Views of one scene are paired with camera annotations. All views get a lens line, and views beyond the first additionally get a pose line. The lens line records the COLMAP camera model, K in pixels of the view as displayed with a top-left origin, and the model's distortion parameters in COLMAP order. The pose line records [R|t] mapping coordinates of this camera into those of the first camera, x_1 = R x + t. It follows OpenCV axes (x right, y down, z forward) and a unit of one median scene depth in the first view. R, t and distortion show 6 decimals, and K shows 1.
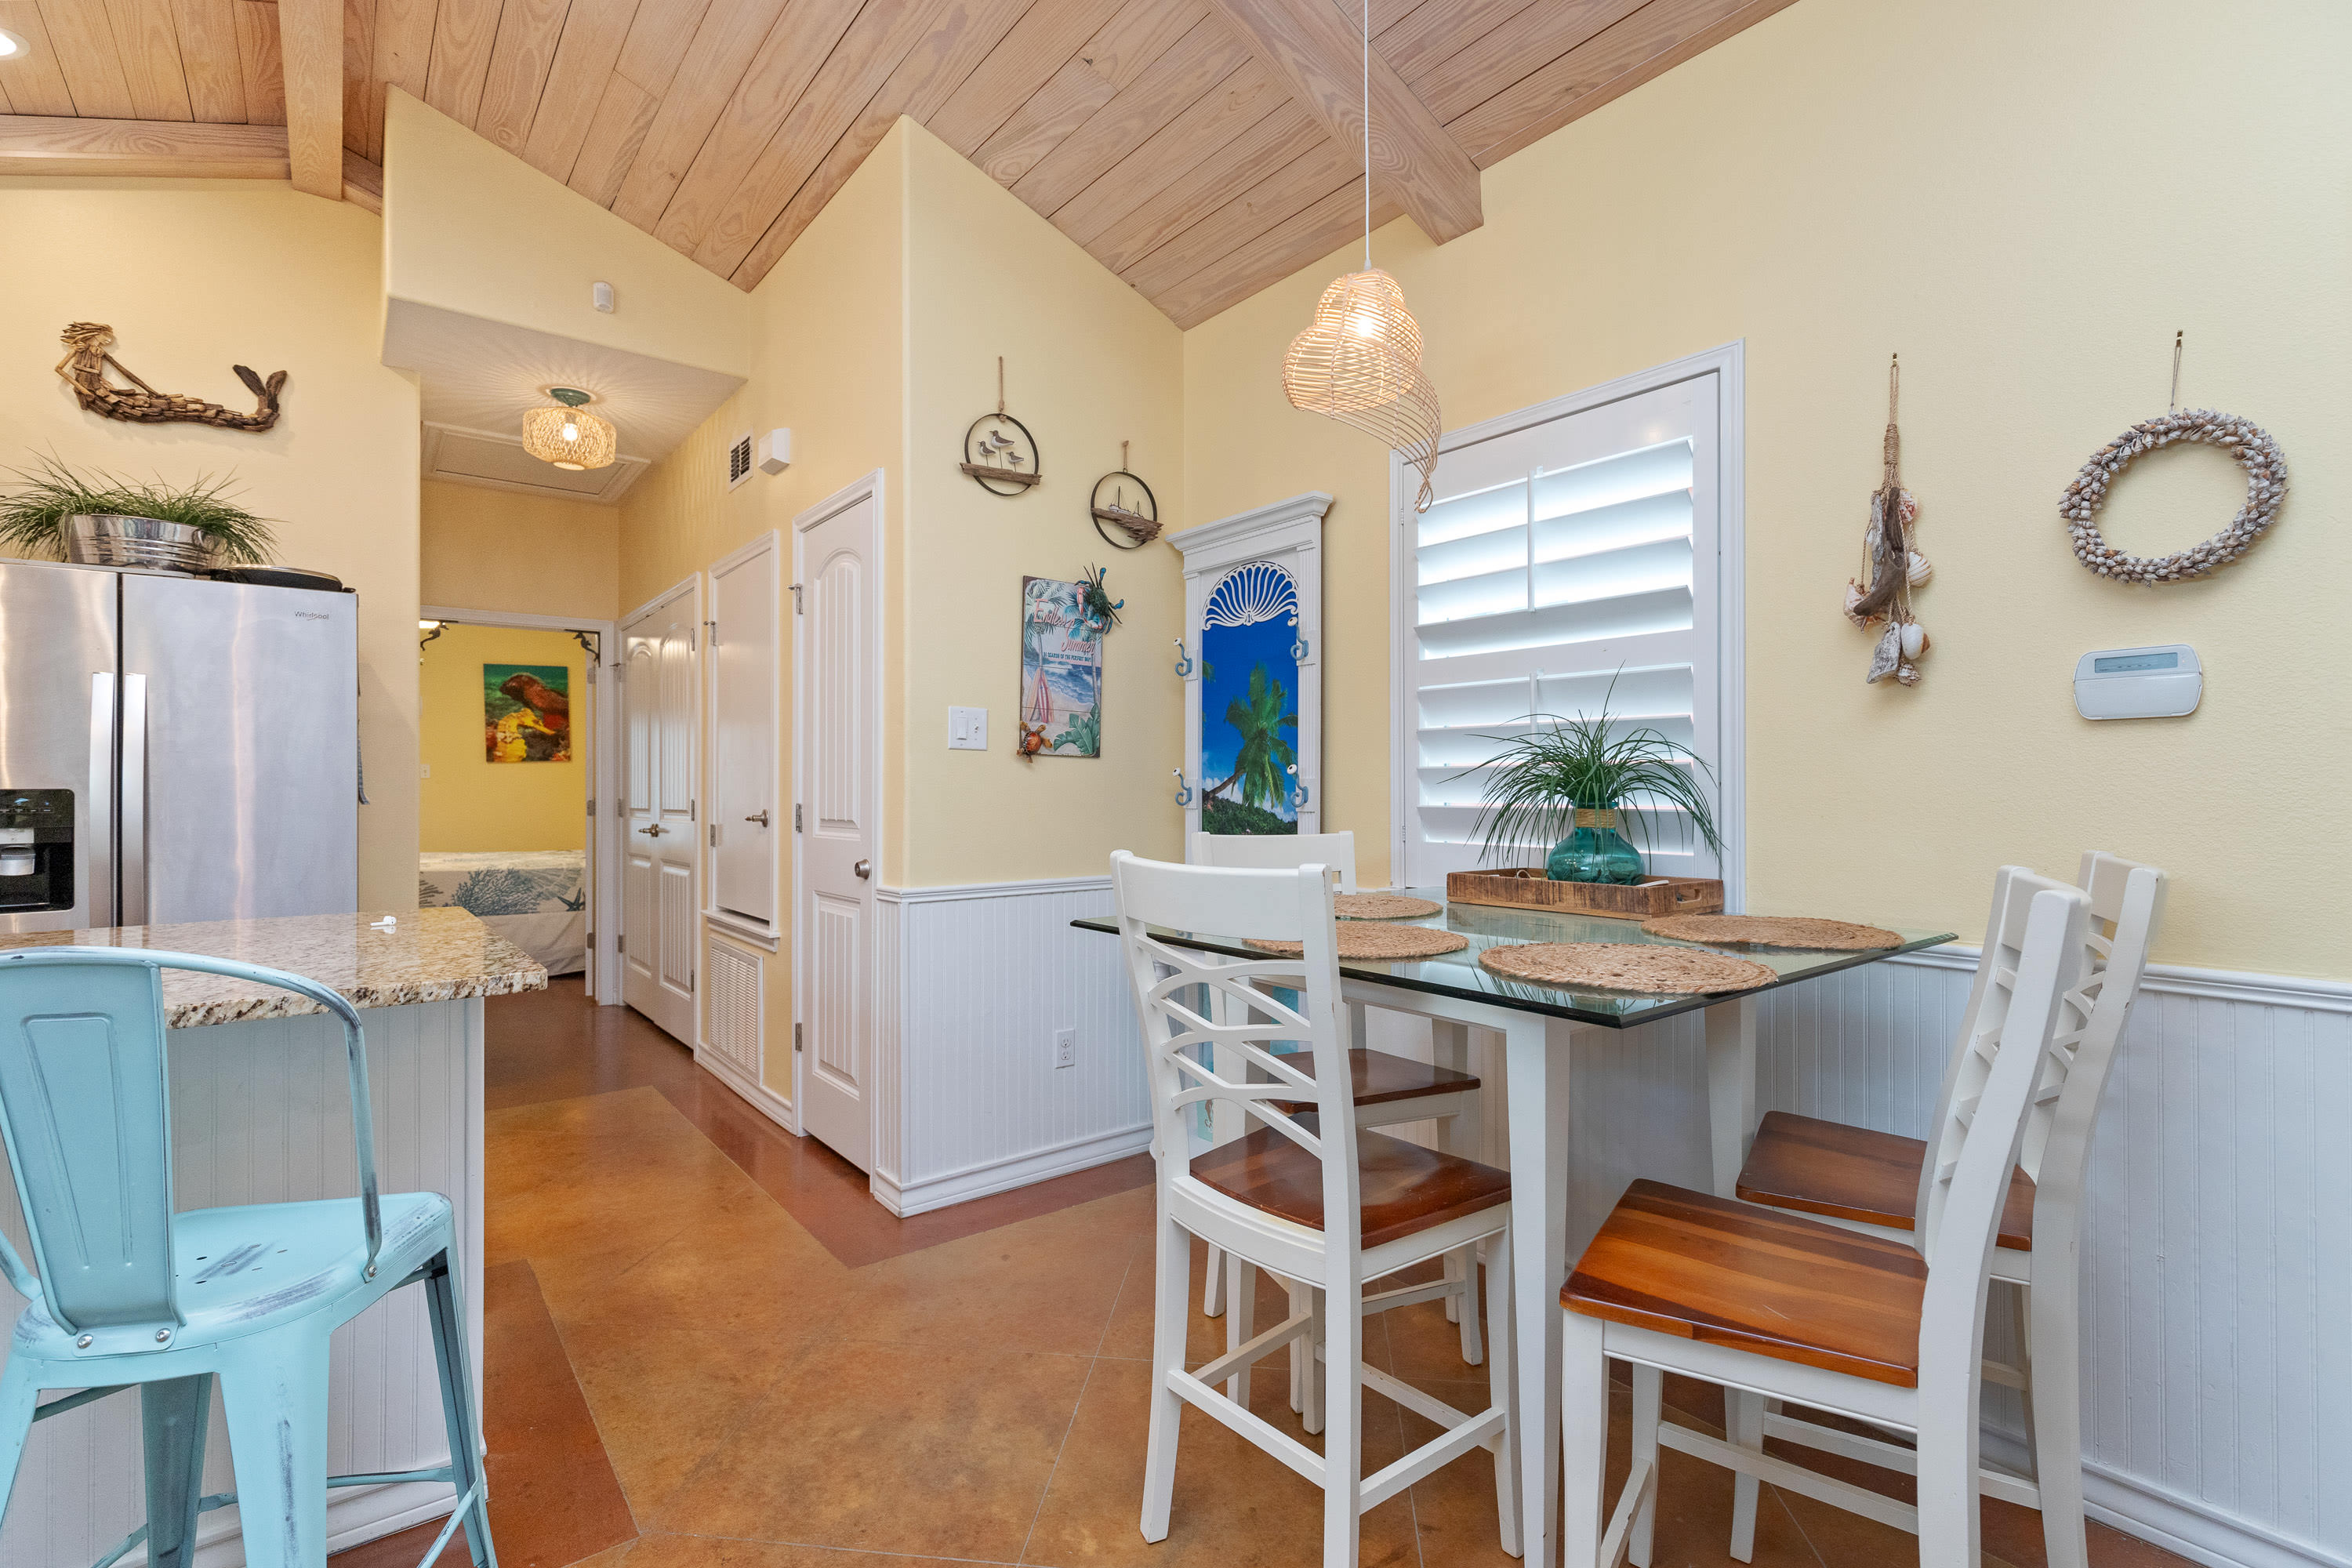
lens RADIAL K [[1070.6, 0, 1169.5], [0, 1070.6, 784.7], [0, 0, 1]] dist [0.005384, -0.000476]
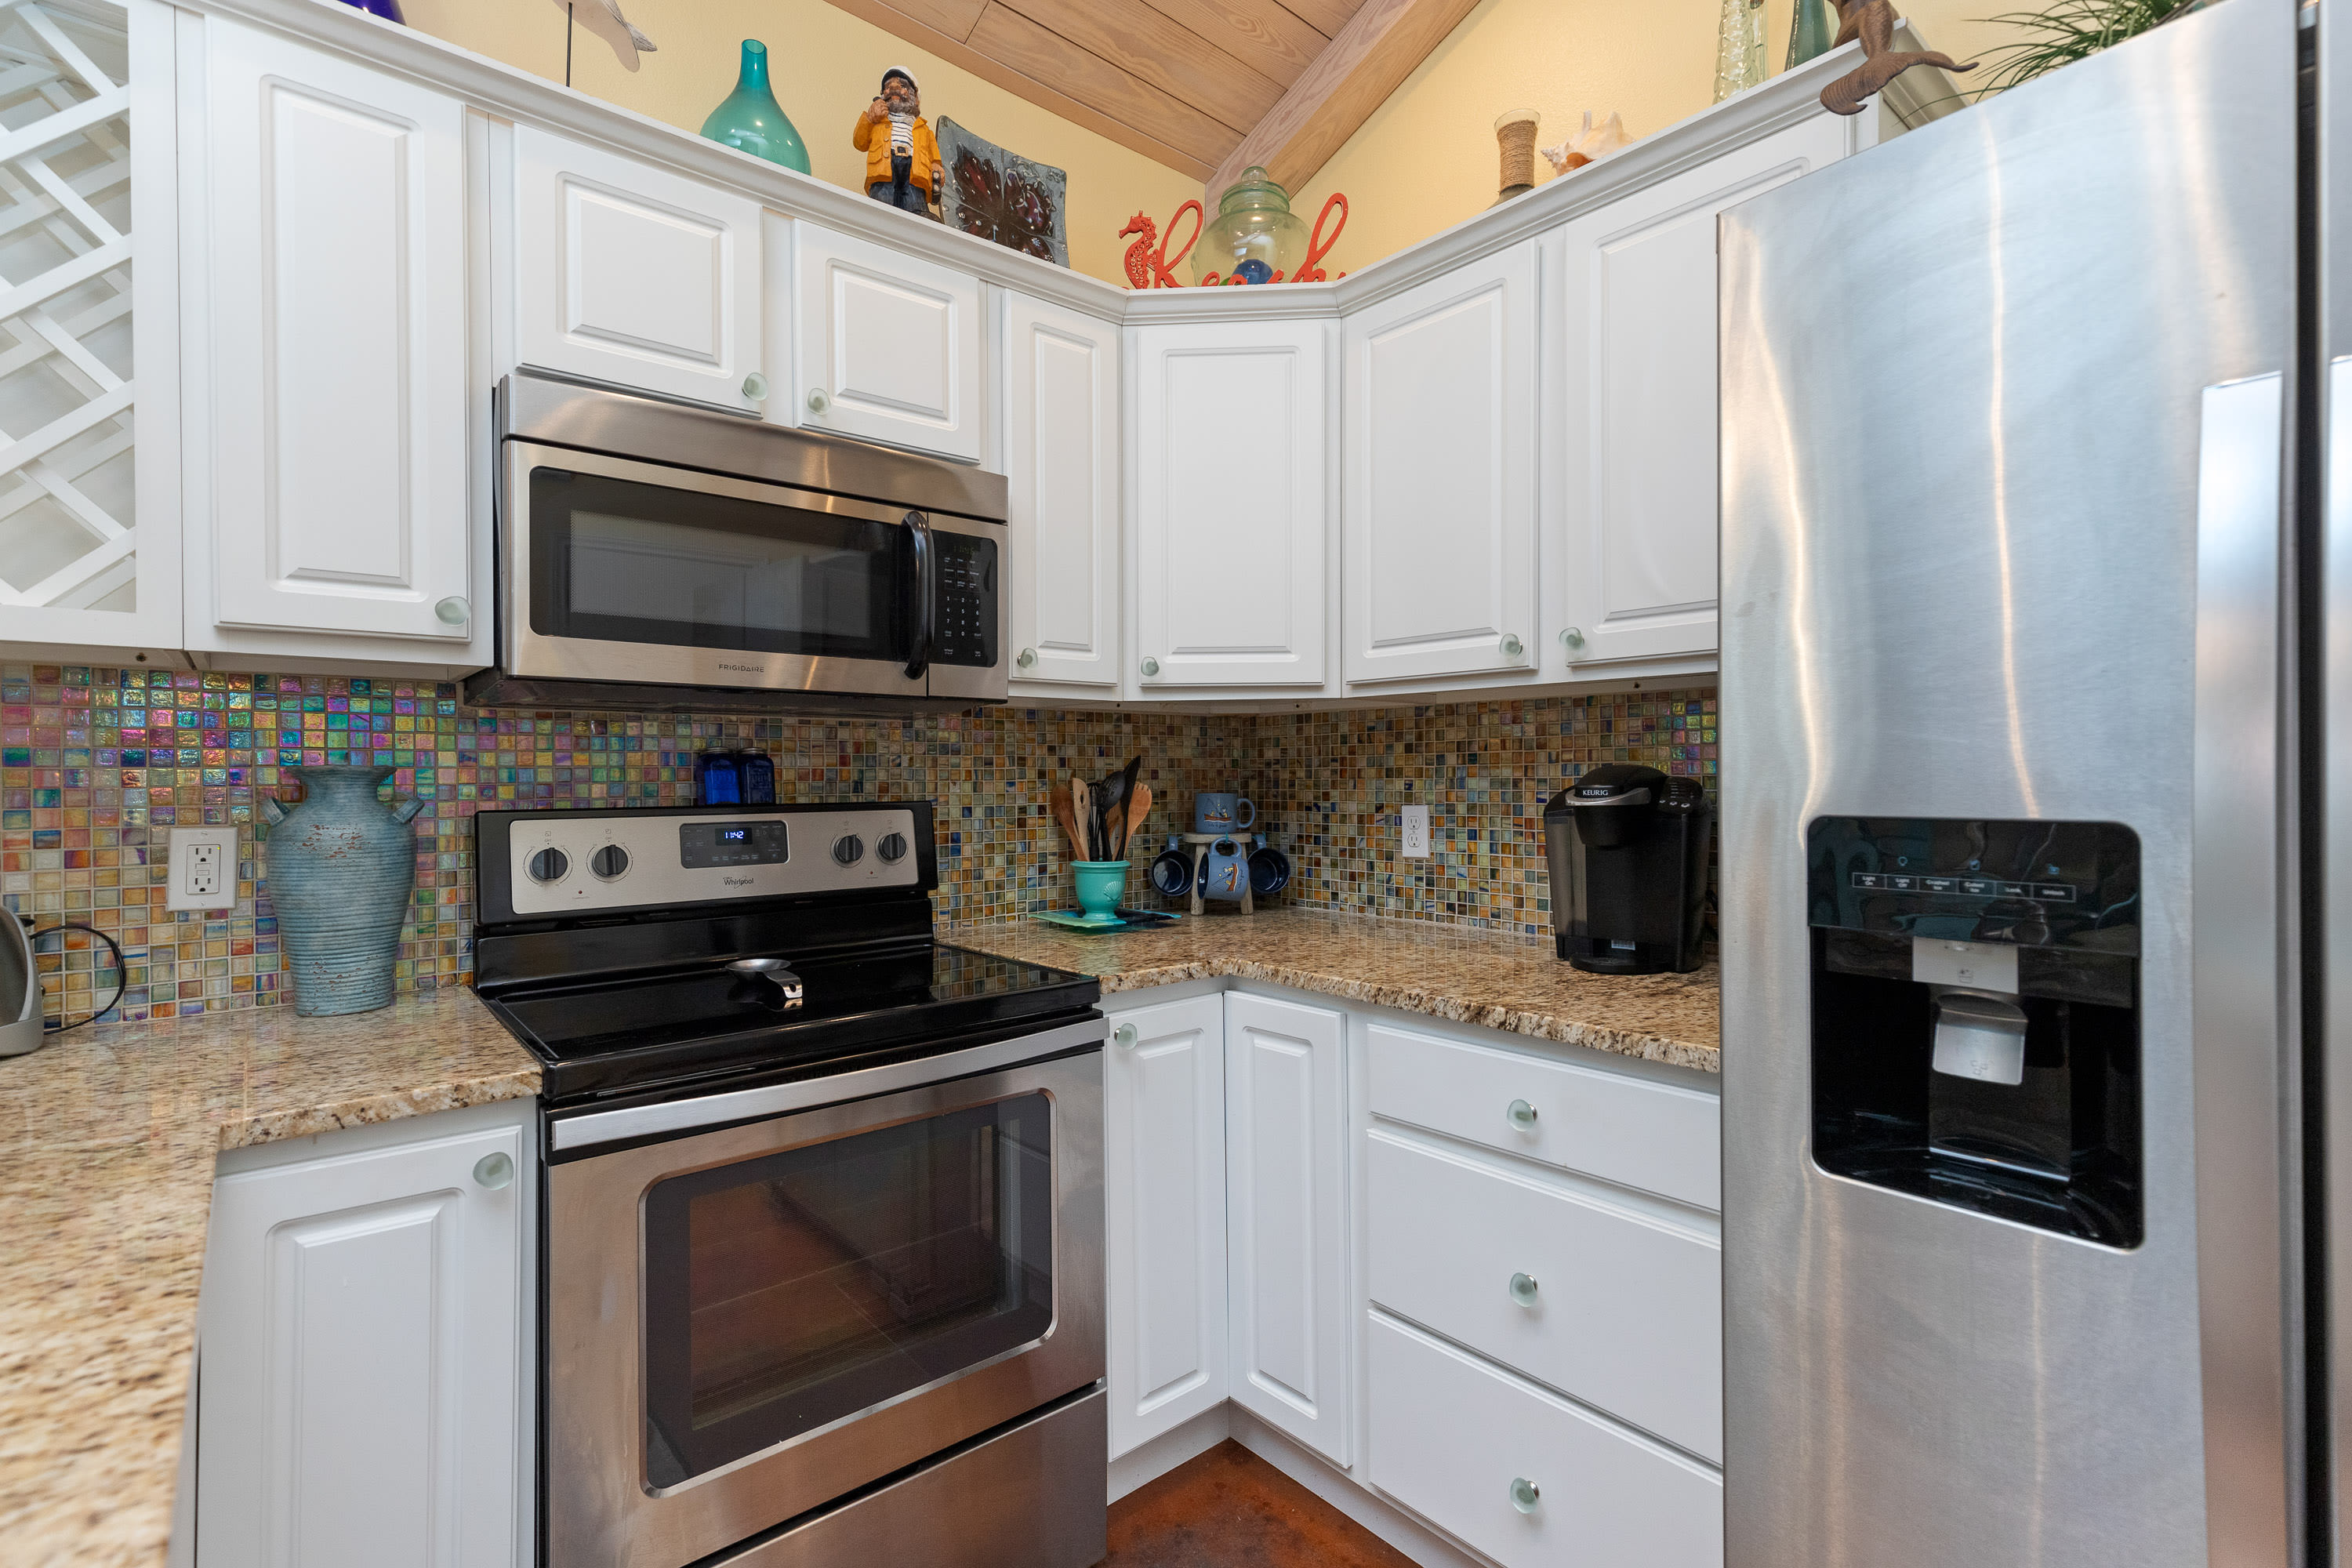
lens RADIAL K [[1070.6, 0, 1176.7], [0, 1070.6, 779.4], [0, 0, 1]] dist [0.005384, -0.000476]
pose [[0.034271, 0.007568, -0.999384, -0.609282], [0.010763, 0.999911, 0.007941, -0.010036], [0.999355, -0.011028, 0.034186, 0.603755]]
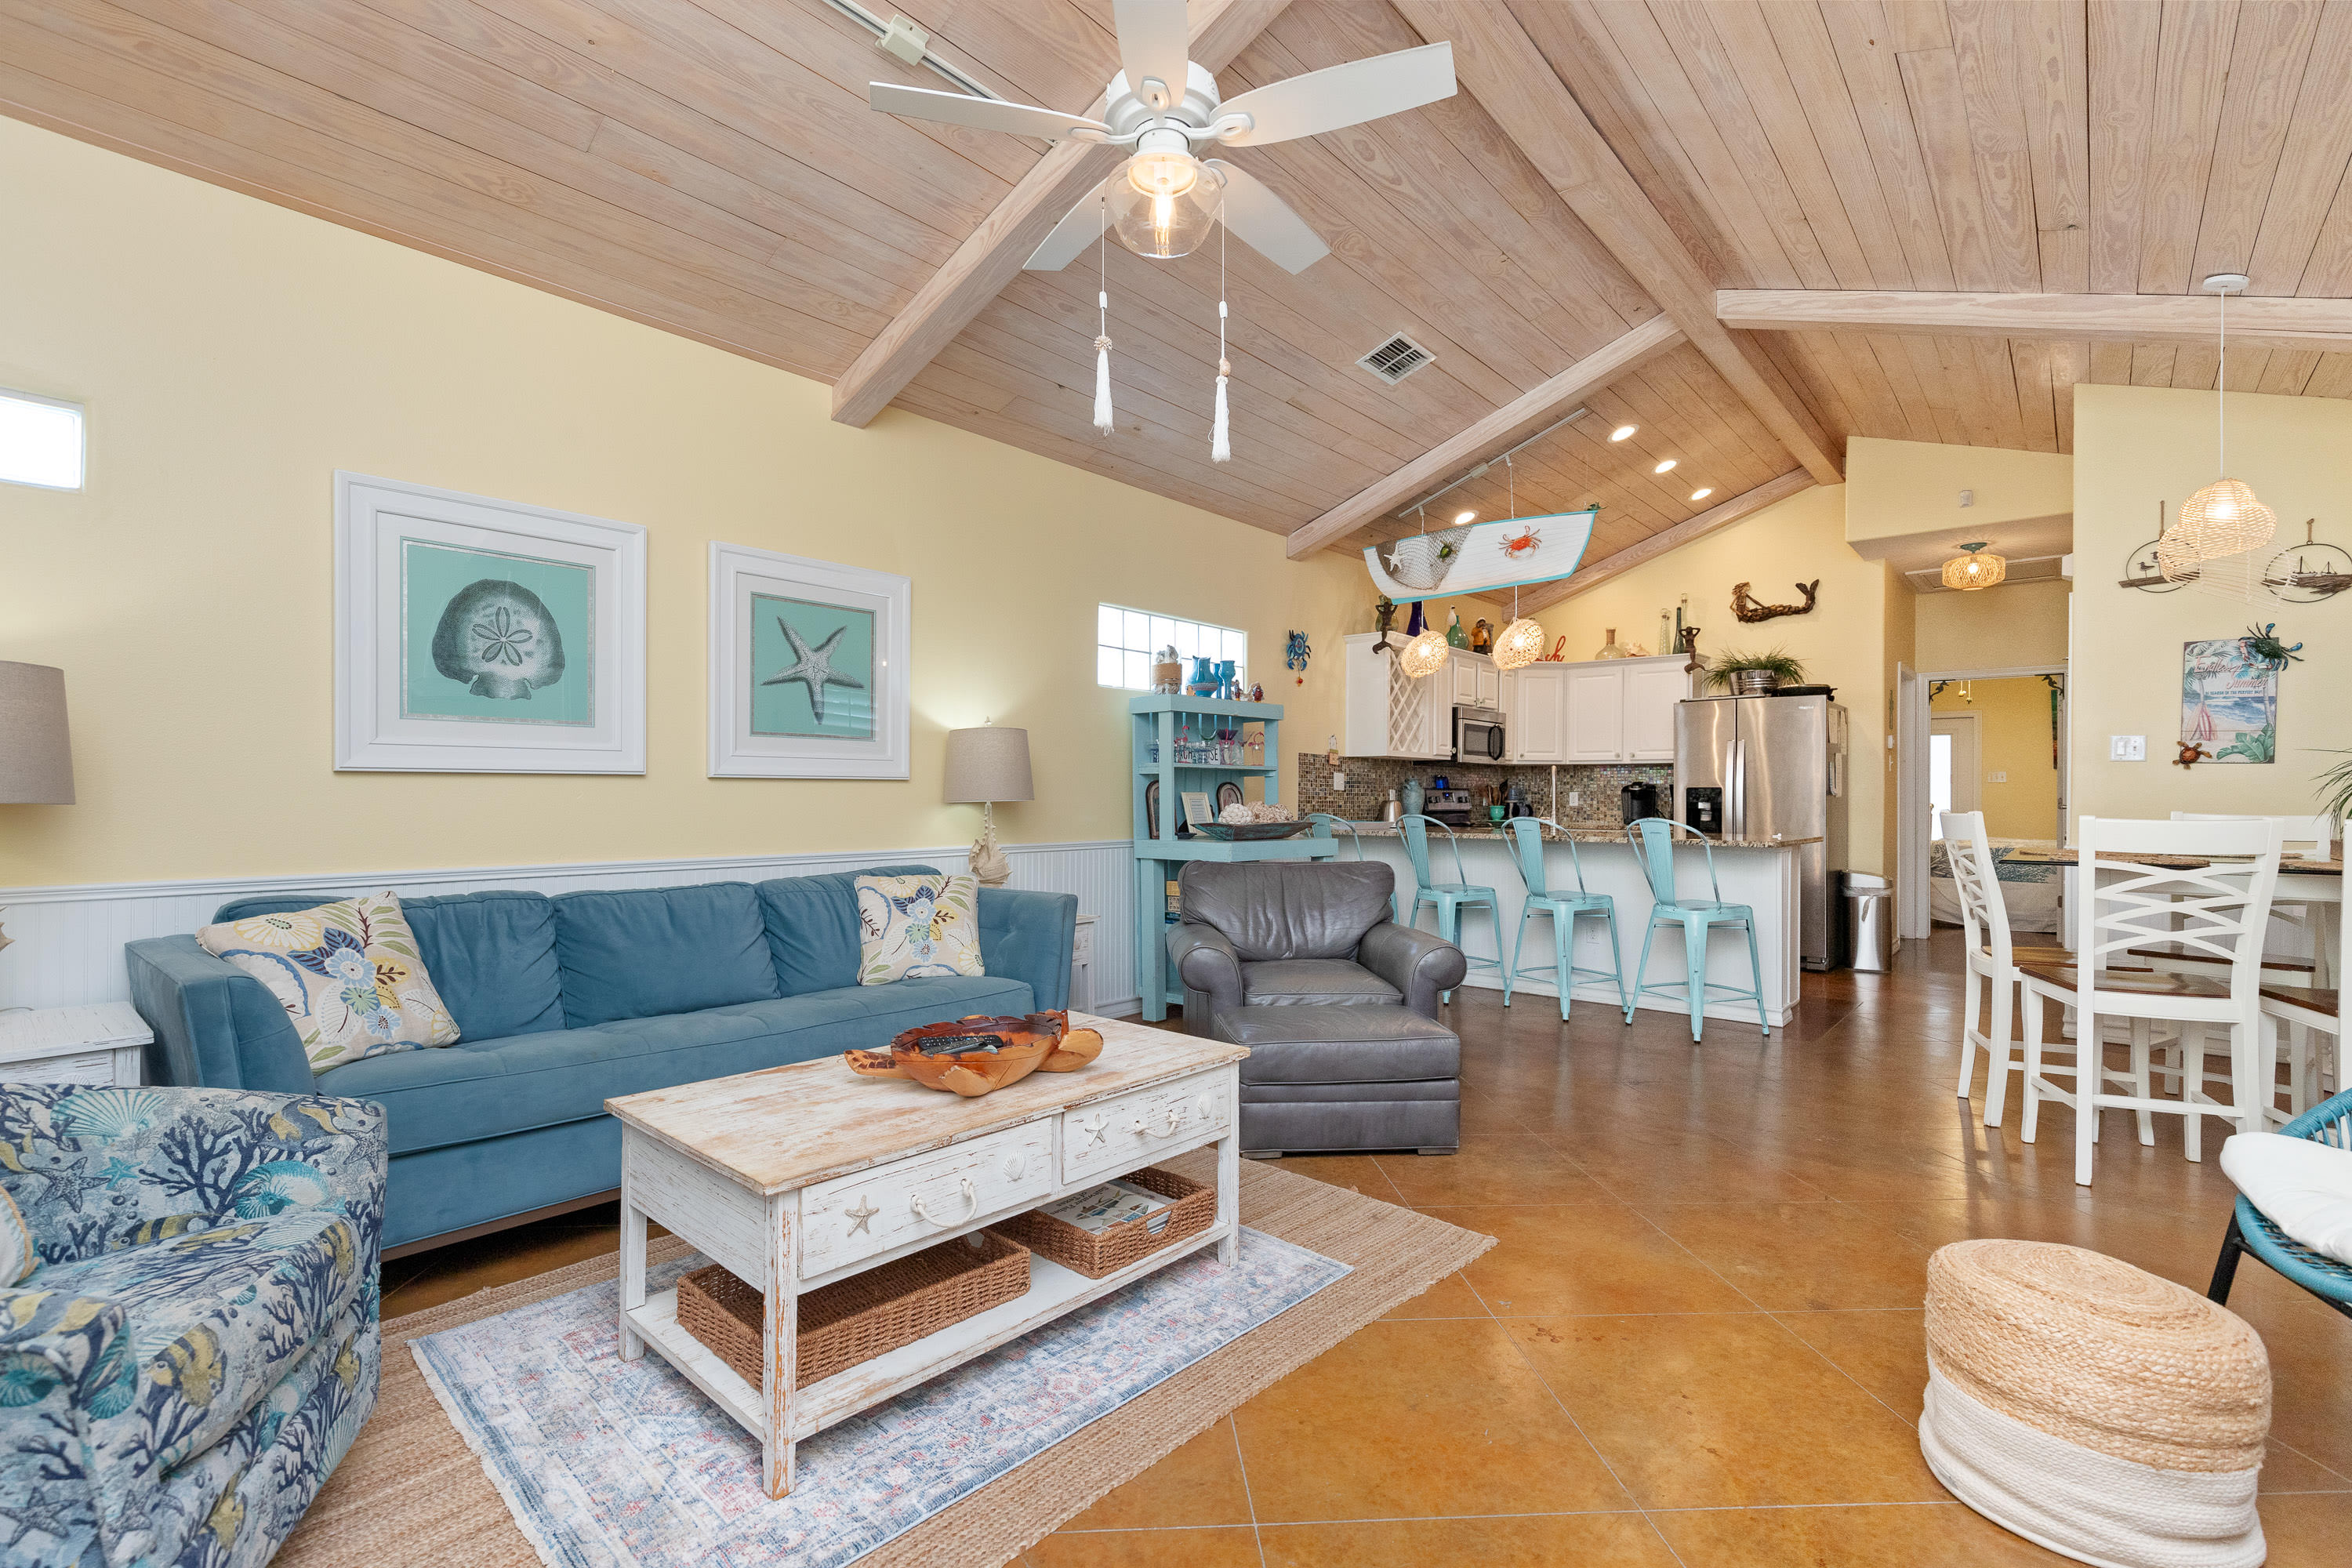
lens RADIAL K [[1070.6, 0, 1161.3], [0, 1070.6, 793.2], [0, 0, 1]] dist [0.005384, -0.000476]
pose [[0.183392, 0.002527, -0.983037, 0.987041], [-0.000461, 0.999997, 0.002485, 0.009614], [0.983040, -0.000002, 0.183393, -0.611701]]
